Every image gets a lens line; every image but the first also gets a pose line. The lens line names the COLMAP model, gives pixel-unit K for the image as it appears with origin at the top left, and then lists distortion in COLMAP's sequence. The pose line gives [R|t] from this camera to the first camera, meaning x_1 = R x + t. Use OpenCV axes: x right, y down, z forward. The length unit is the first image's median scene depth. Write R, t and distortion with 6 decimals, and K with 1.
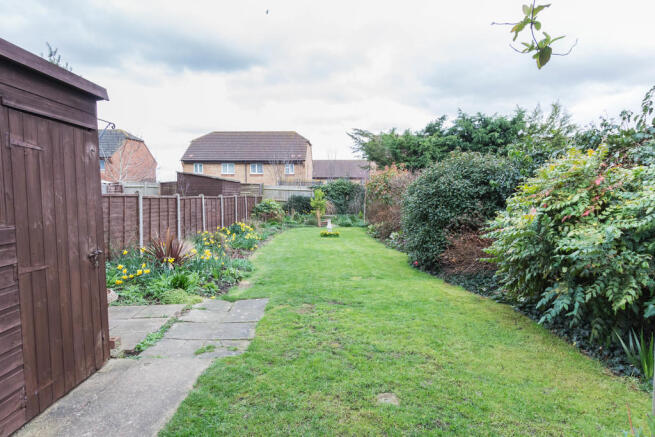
lens RADIAL K [[390.1, 0, 325.8], [0, 390.1, 217.7], [0, 0, 1]] dist [-0.009217, -0.001019]
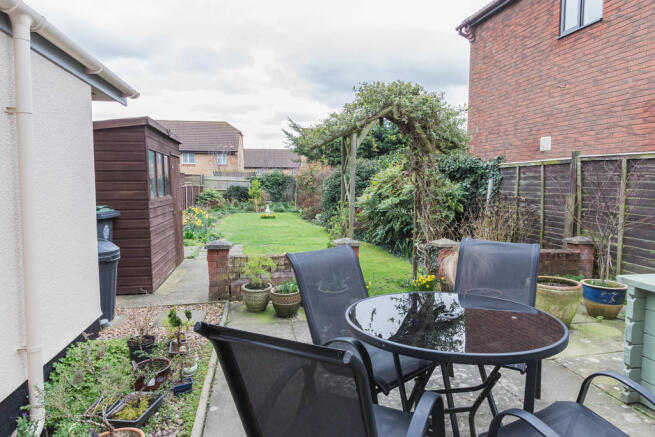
lens RADIAL K [[423.4, 0, 325.4], [0, 423.4, 220.1], [0, 0, 1]] dist [0.002593, 0.000057]
pose [[0.985808, -0.012170, 0.167432, -0.025506], [0.007904, 0.999628, 0.026120, 0.013787], [-0.167688, -0.024426, 0.985537, -0.256125]]
